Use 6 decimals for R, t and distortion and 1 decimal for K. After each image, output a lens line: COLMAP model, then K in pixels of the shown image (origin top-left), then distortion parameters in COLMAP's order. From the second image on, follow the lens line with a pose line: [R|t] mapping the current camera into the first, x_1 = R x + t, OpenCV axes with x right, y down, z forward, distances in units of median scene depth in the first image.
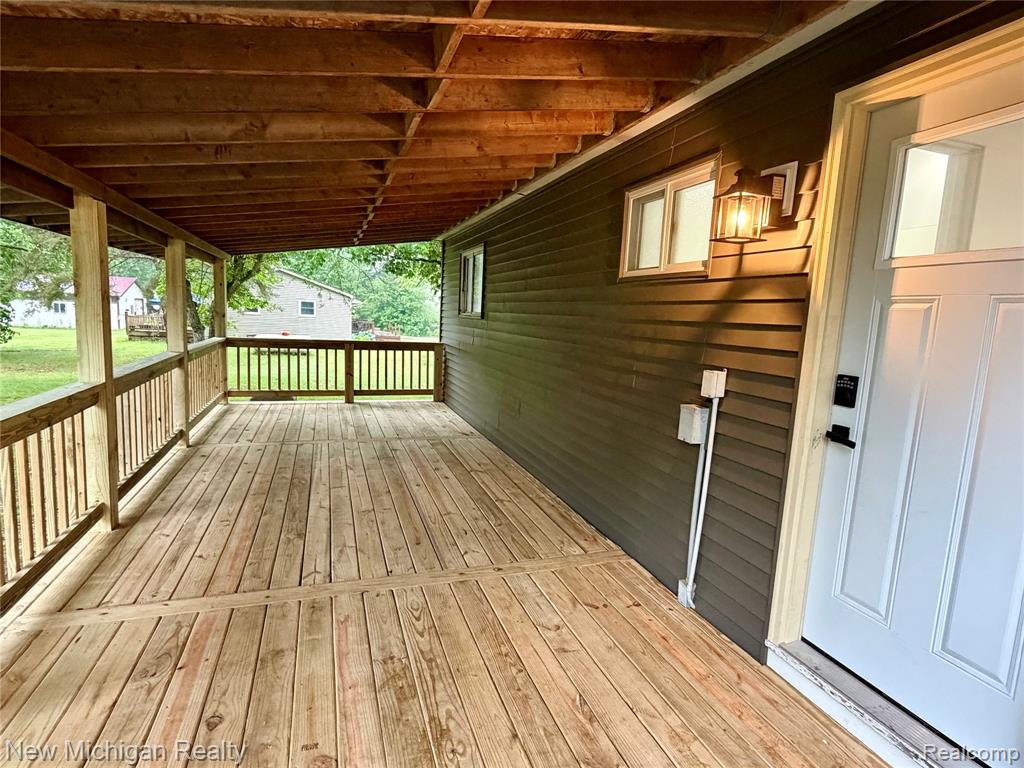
lens RADIAL K [[537.5, 0, 516.1], [0, 537.5, 385.1], [0, 0, 1]] dist [0.001290, -0.000011]
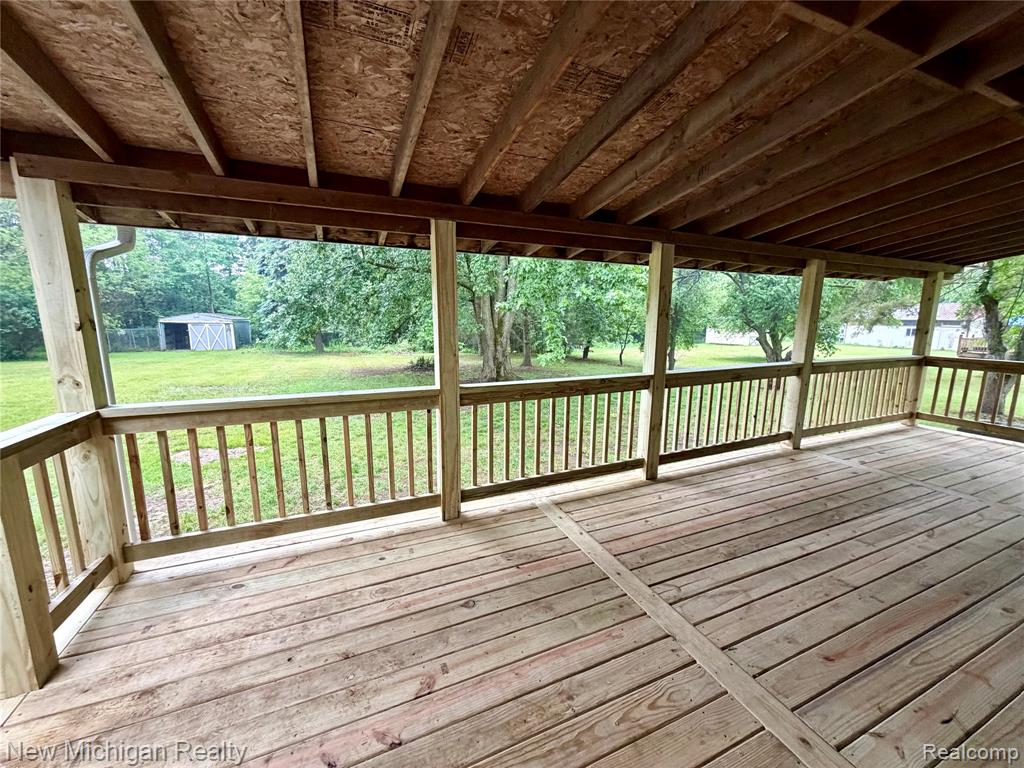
lens RADIAL K [[413.5, 0, 516.0], [0, 413.5, 379.7], [0, 0, 1]] dist [-0.004775, -0.000035]
pose [[0.077815, 0.105035, -0.991419, 0.233148], [-0.136719, 0.986164, 0.093747, -0.036111], [0.987549, 0.128251, 0.091098, 0.483841]]
